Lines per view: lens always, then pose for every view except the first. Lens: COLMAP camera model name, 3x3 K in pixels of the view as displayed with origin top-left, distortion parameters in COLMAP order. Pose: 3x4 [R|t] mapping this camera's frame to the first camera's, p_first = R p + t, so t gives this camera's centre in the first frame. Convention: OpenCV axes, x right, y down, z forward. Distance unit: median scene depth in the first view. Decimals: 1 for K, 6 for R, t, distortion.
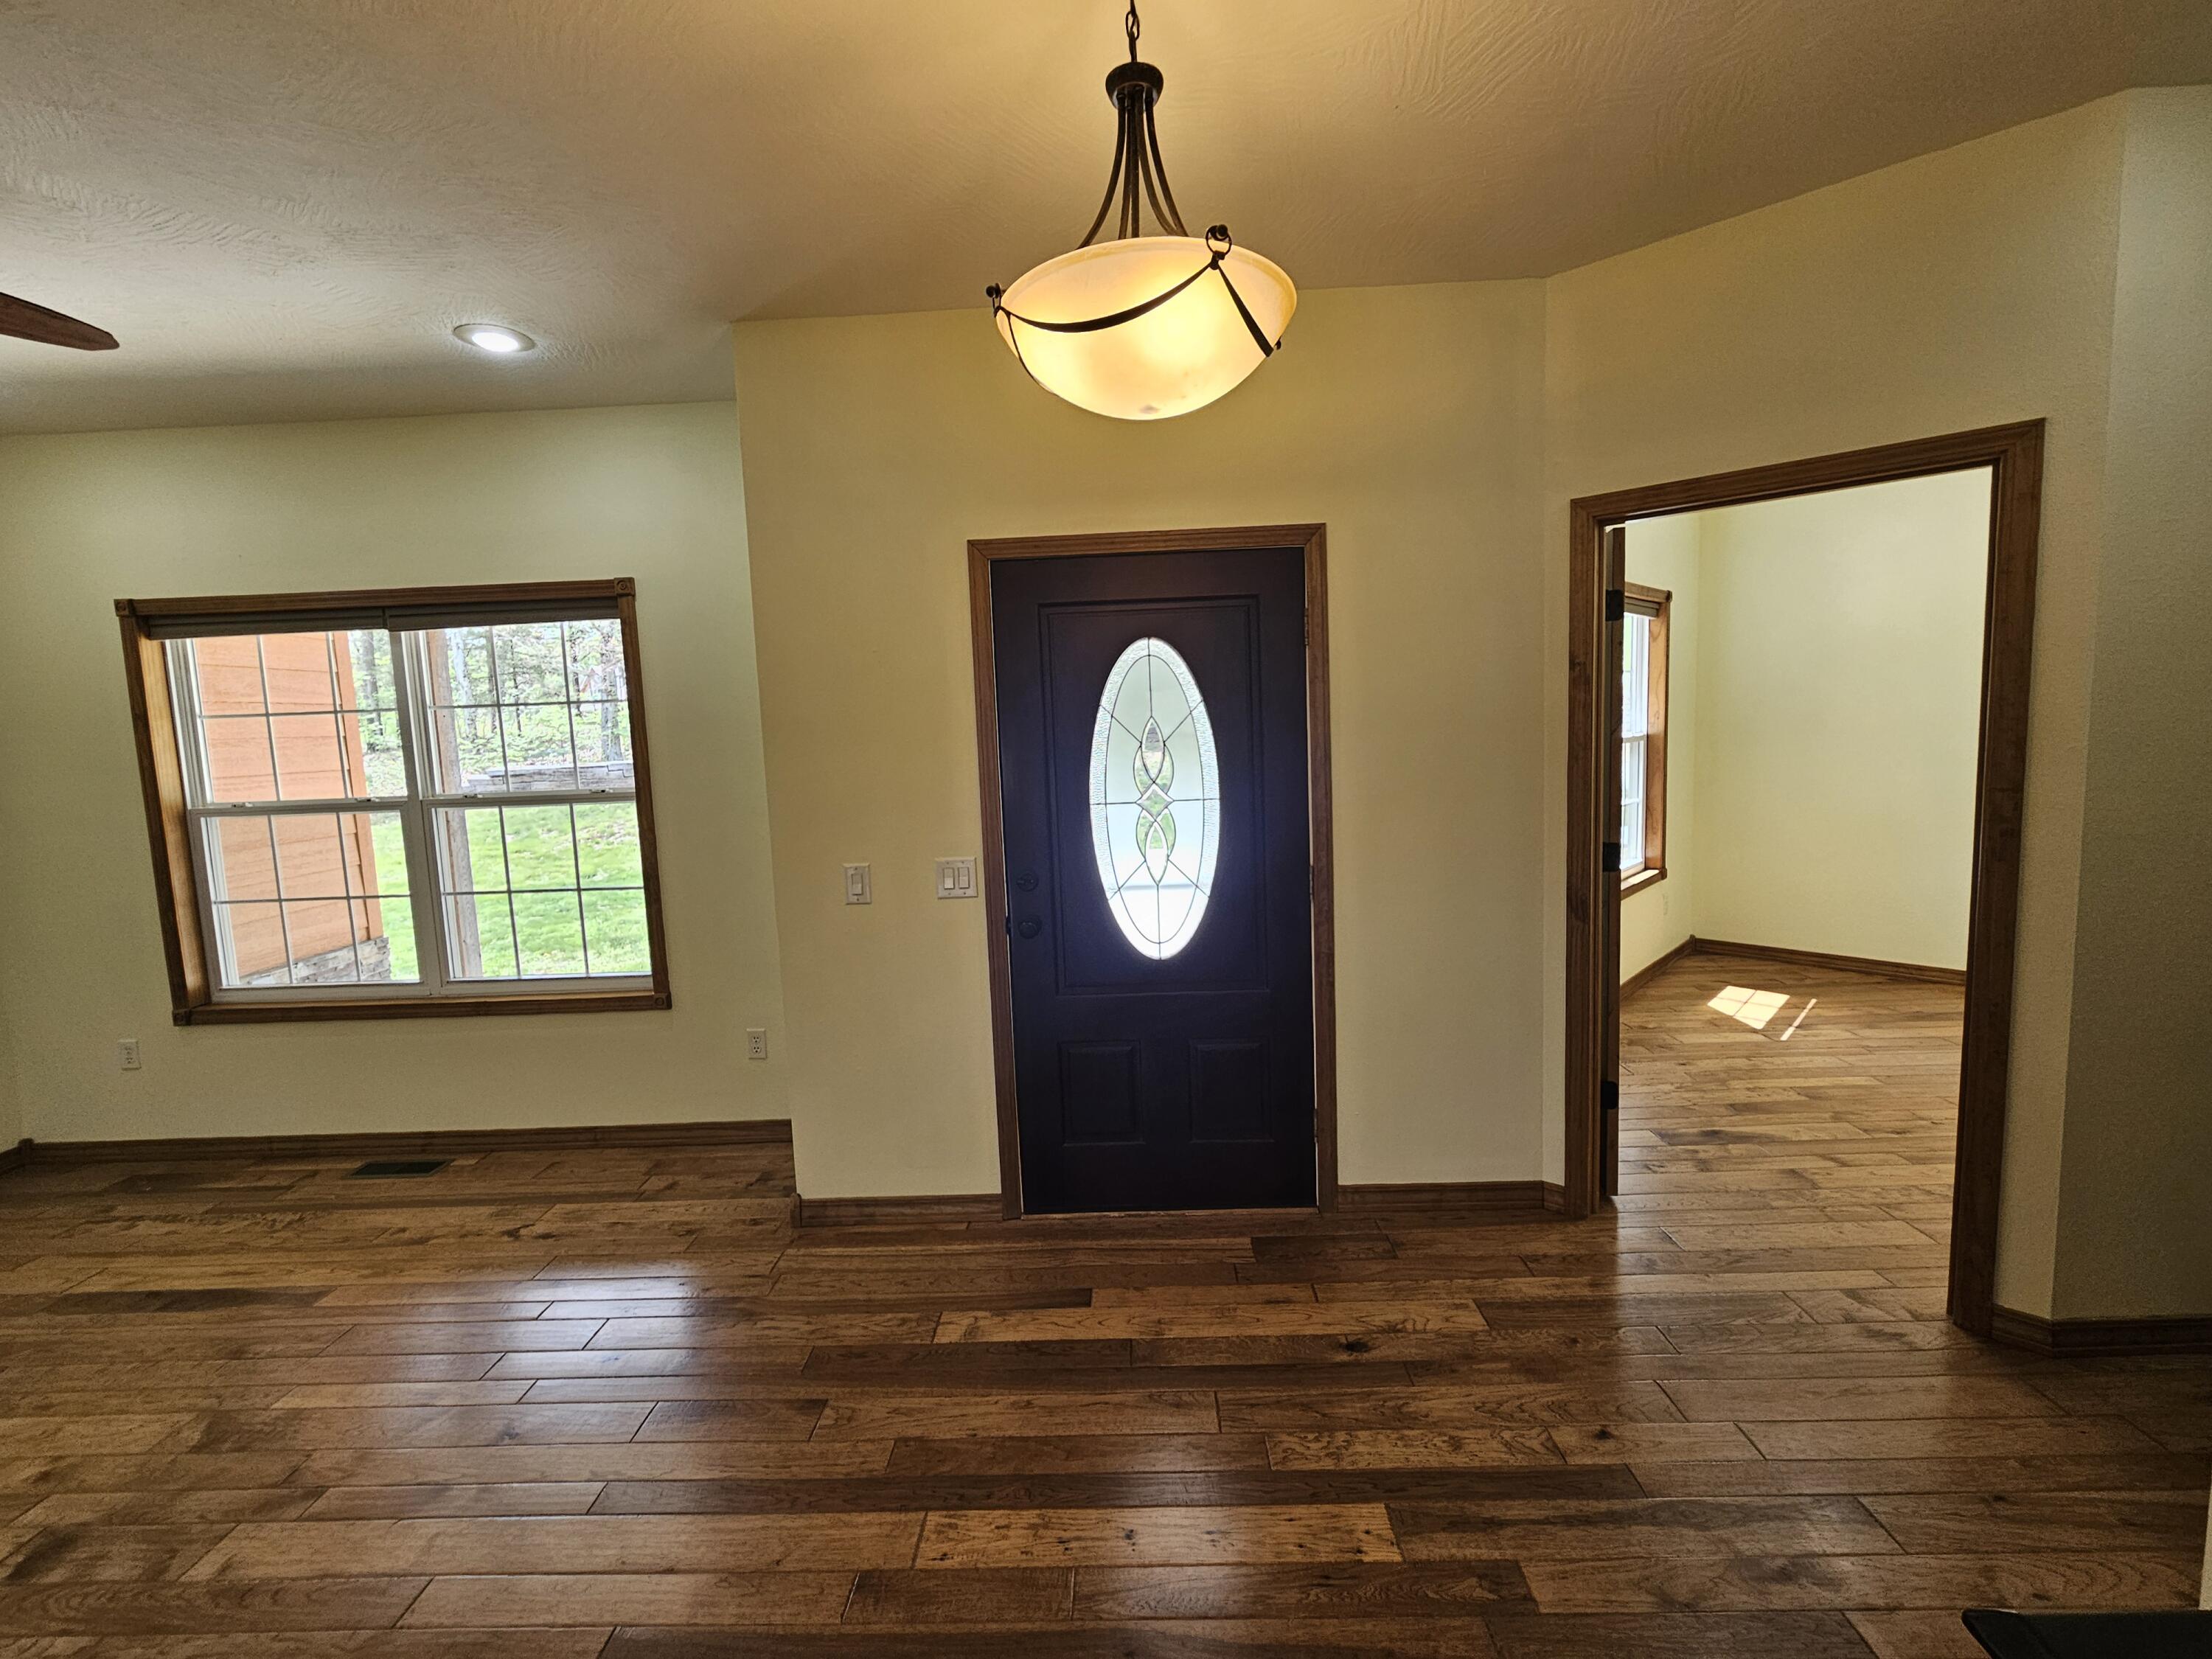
lens RADIAL K [[912.2, 0, 1107.3], [0, 912.2, 811.6], [0, 0, 1]] dist [0.000486, -0.000171]
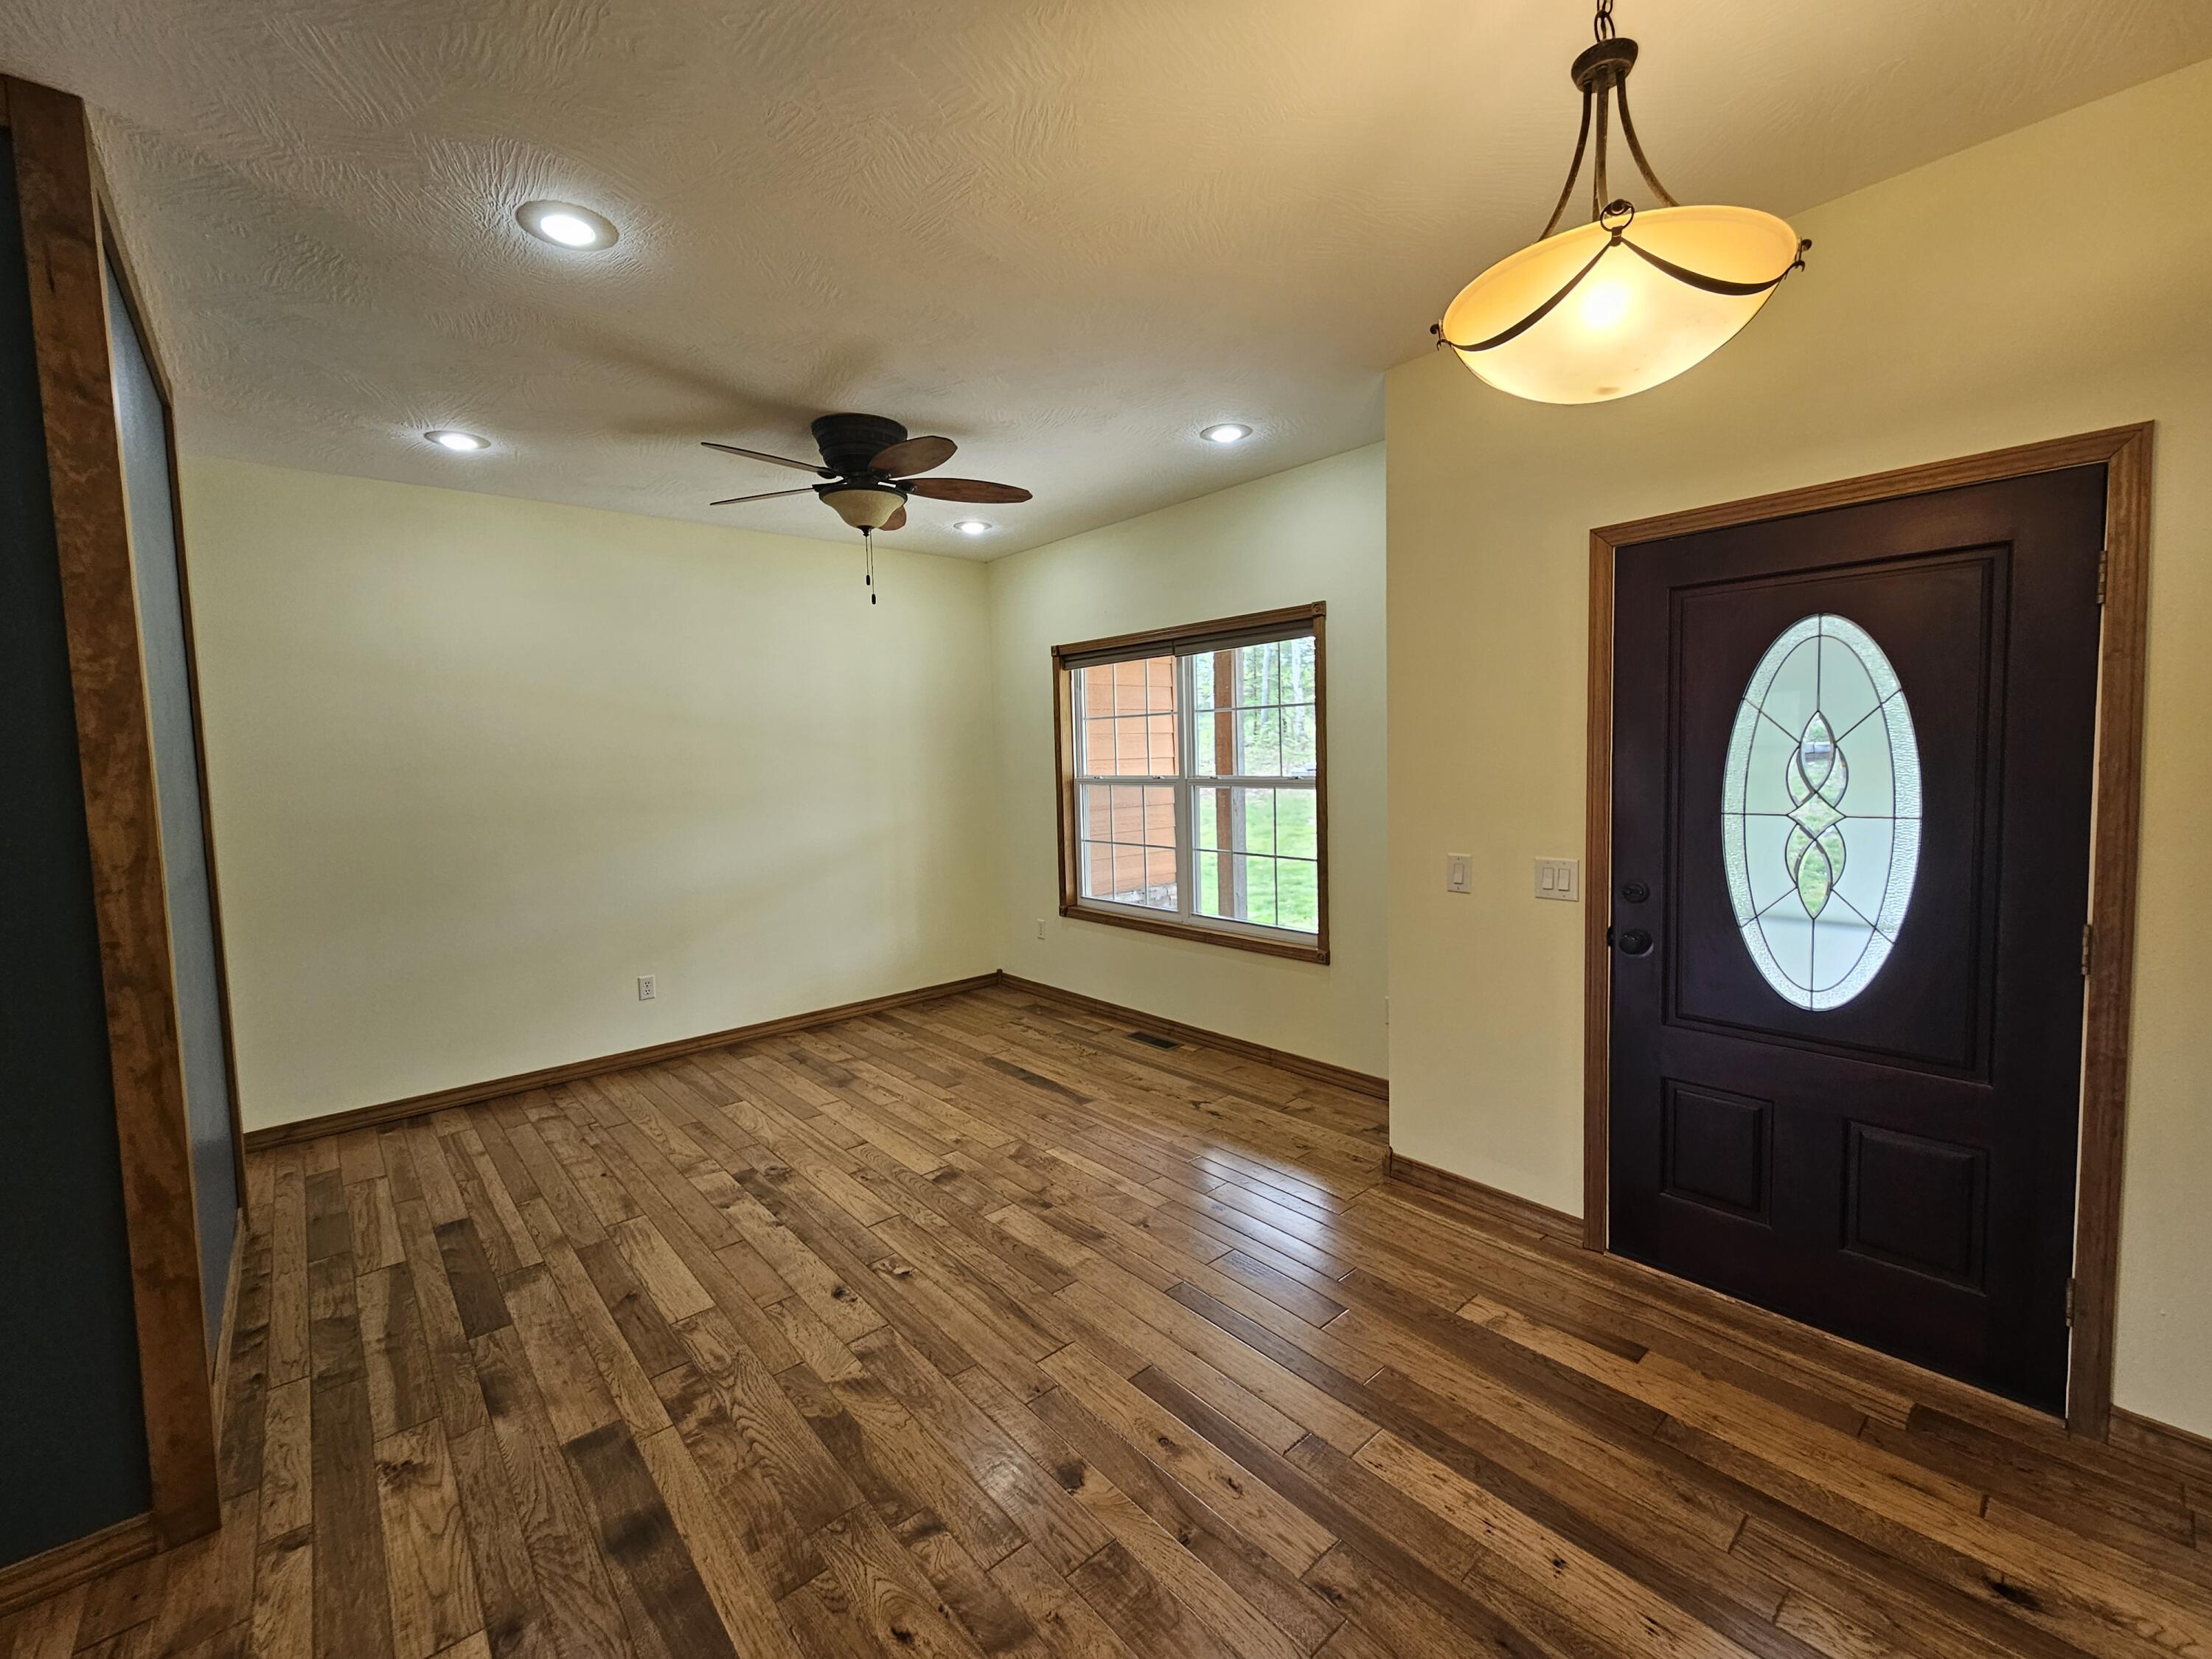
lens RADIAL K [[912.2, 0, 1104.2], [0, 912.2, 814.9], [0, 0, 1]] dist [0.000486, -0.000171]
pose [[0.673412, 0.071564, -0.735795, 0.224547], [-0.070123, 0.996999, 0.032791, 0.006275], [0.735934, 0.029514, 0.676410, -0.015798]]
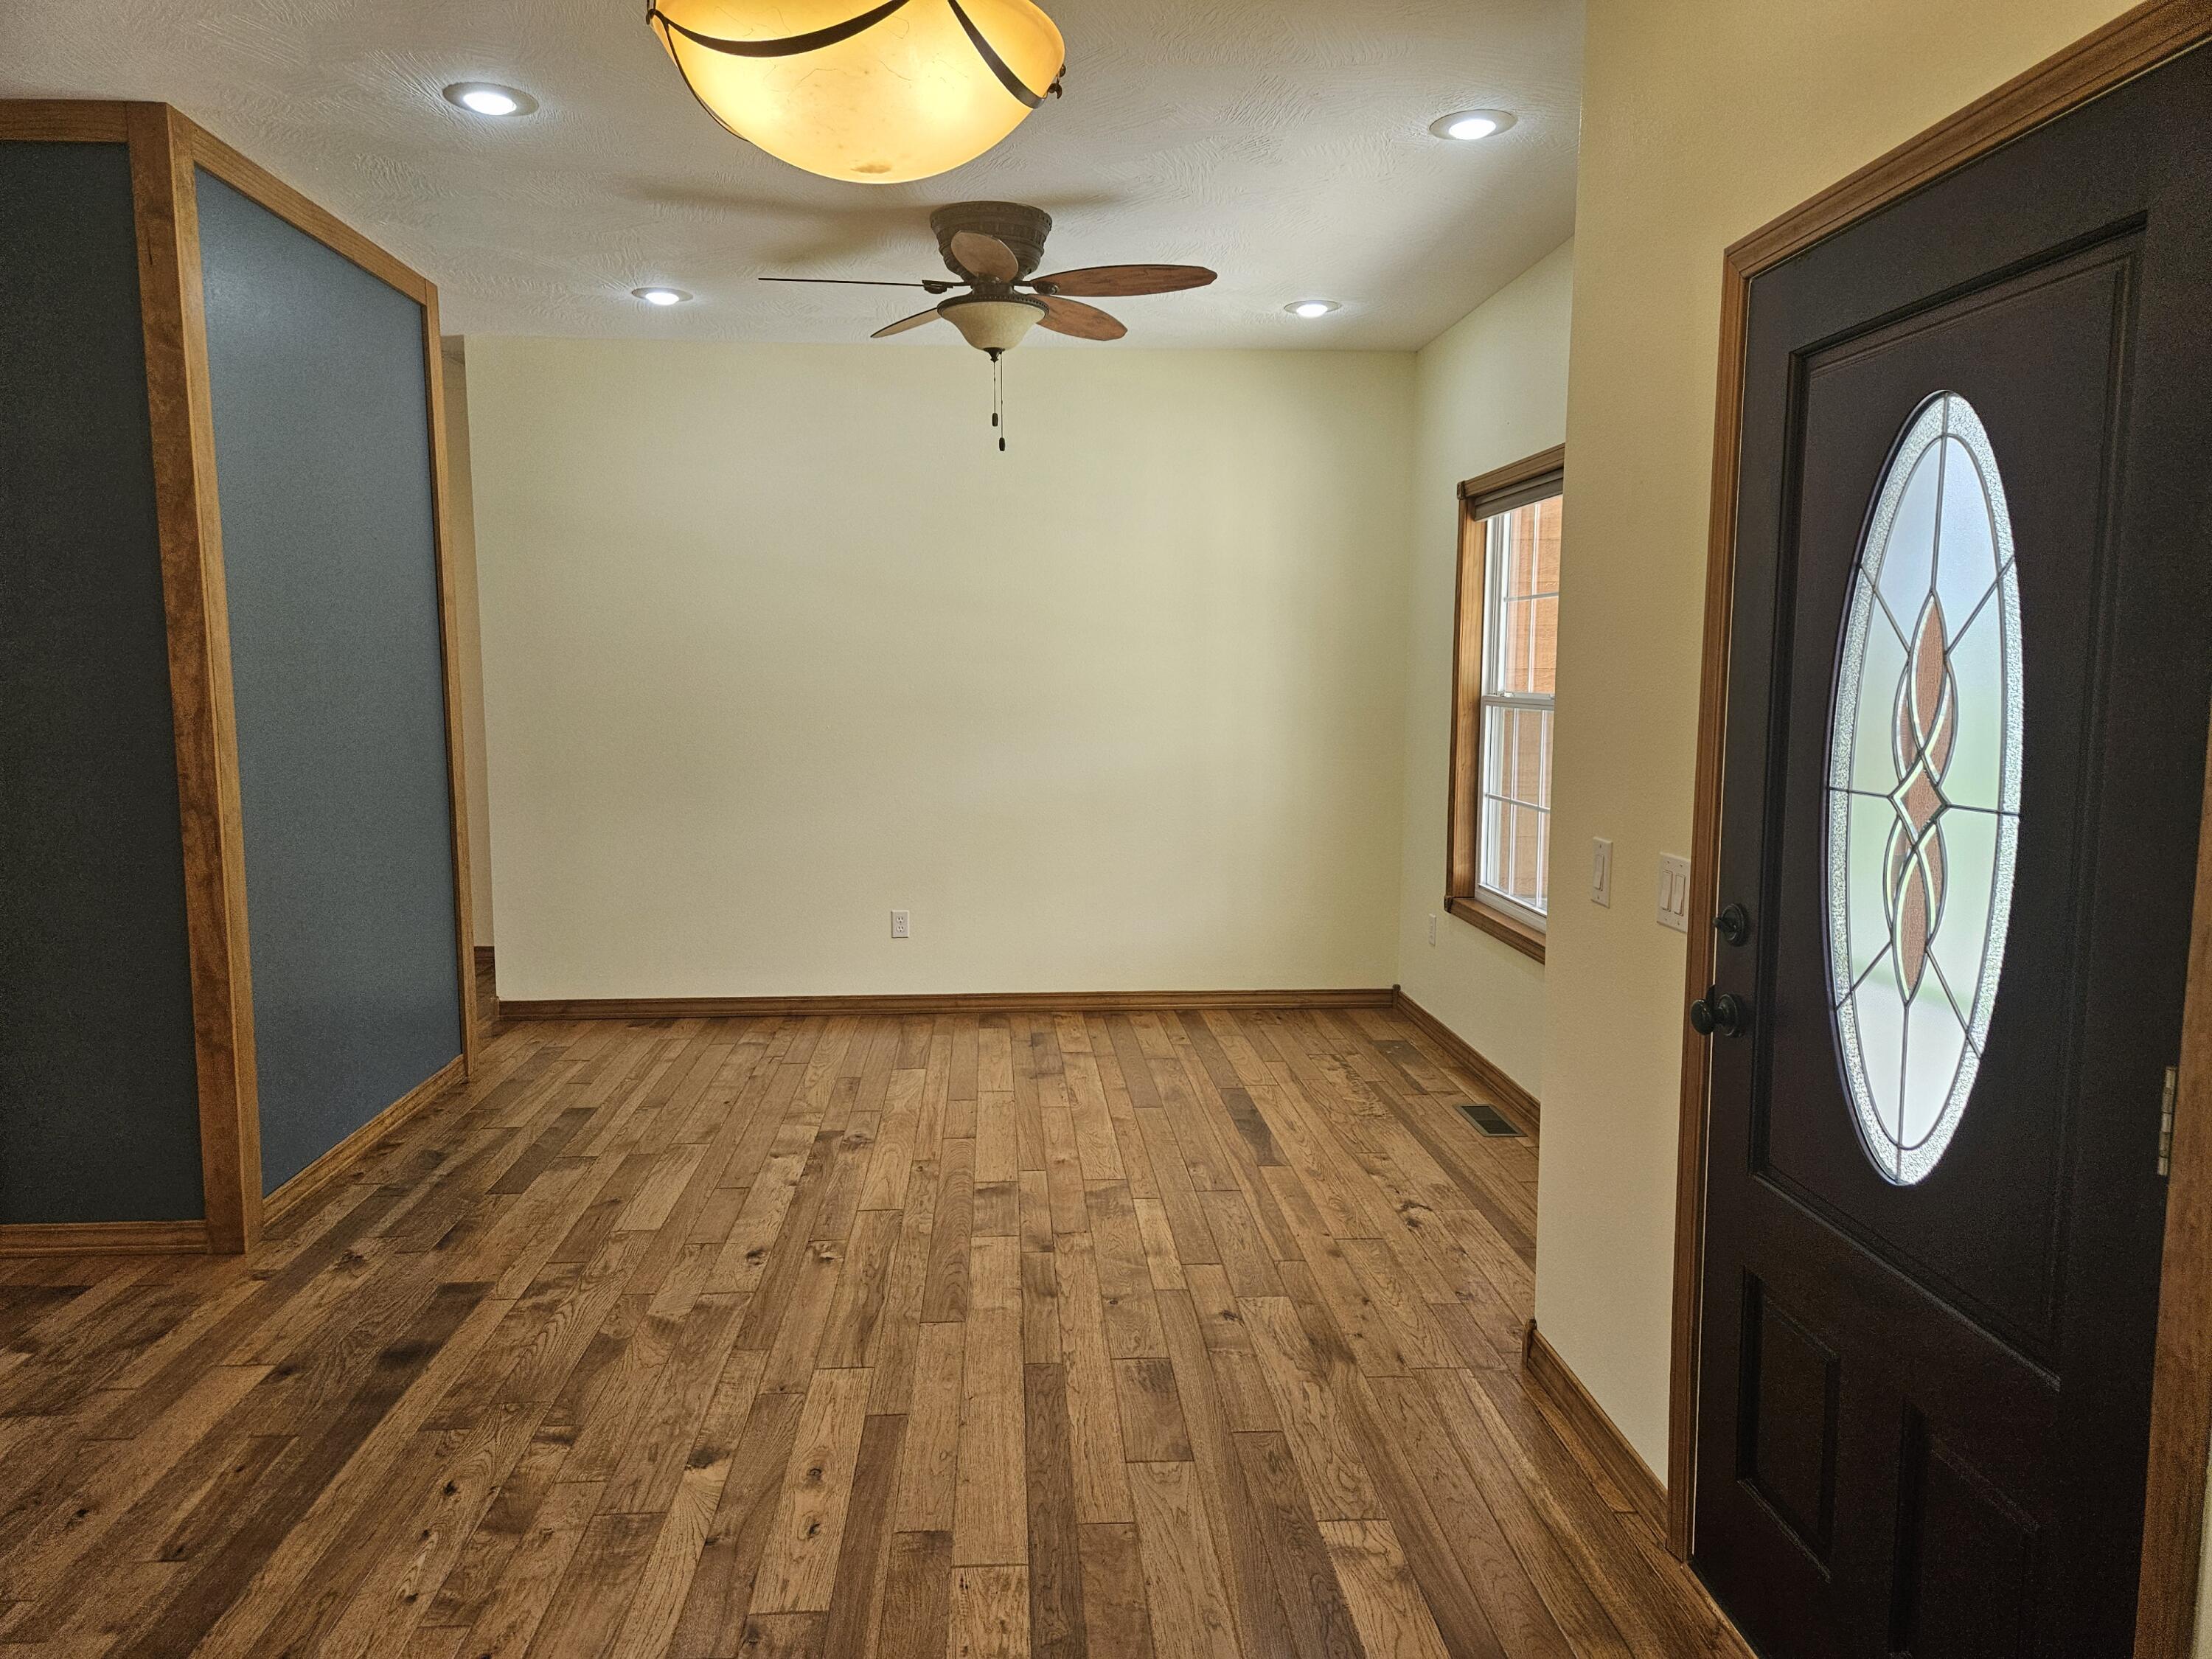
lens RADIAL K [[1472.7, 0, 1088.0], [0, 1472.7, 835.8], [0, 0, 1]] dist [0.073924, -0.059144]
pose [[0.082651, 0.153598, -0.984671, 0.688184], [-0.099850, 0.984356, 0.145168, -0.055874], [0.991564, 0.086321, 0.096695, 0.574530]]
